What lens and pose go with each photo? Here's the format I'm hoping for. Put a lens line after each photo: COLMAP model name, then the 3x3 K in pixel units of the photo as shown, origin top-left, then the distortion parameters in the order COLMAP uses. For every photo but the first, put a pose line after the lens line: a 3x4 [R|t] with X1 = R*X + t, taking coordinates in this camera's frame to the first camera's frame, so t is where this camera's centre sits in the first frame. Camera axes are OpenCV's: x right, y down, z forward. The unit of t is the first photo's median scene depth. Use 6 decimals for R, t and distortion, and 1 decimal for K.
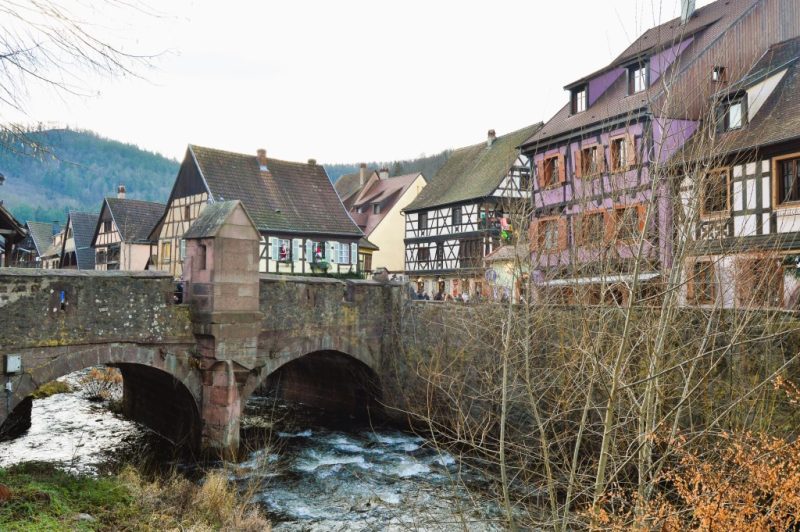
lens RADIAL K [[651.4, 0, 400.0], [0, 651.4, 266.0], [0, 0, 1]] dist [-0.029762, 0.011465]
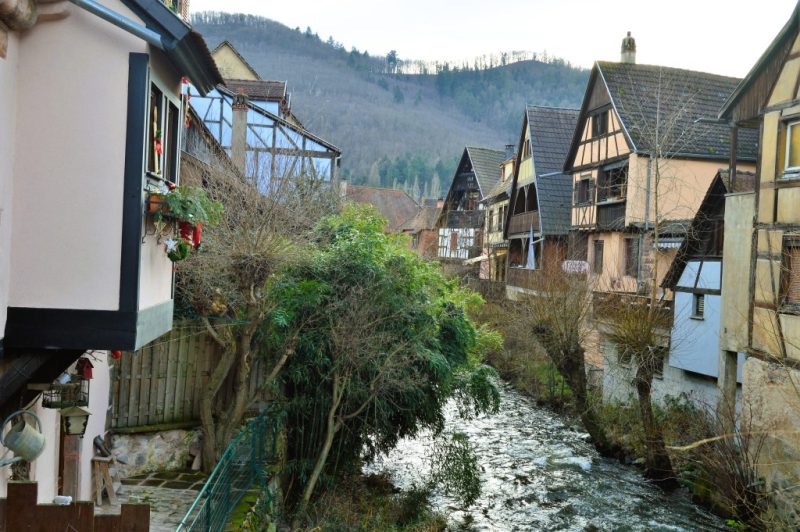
lens RADIAL K [[651.4, 0, 400.0], [0, 651.4, 266.0], [0, 0, 1]] dist [-0.029762, 0.011465]
pose [[0.775767, 0.035201, -0.630037, -0.257431], [-0.006230, 0.998821, 0.048135, 0.017950], [0.630989, -0.033417, 0.775072, 0.529514]]
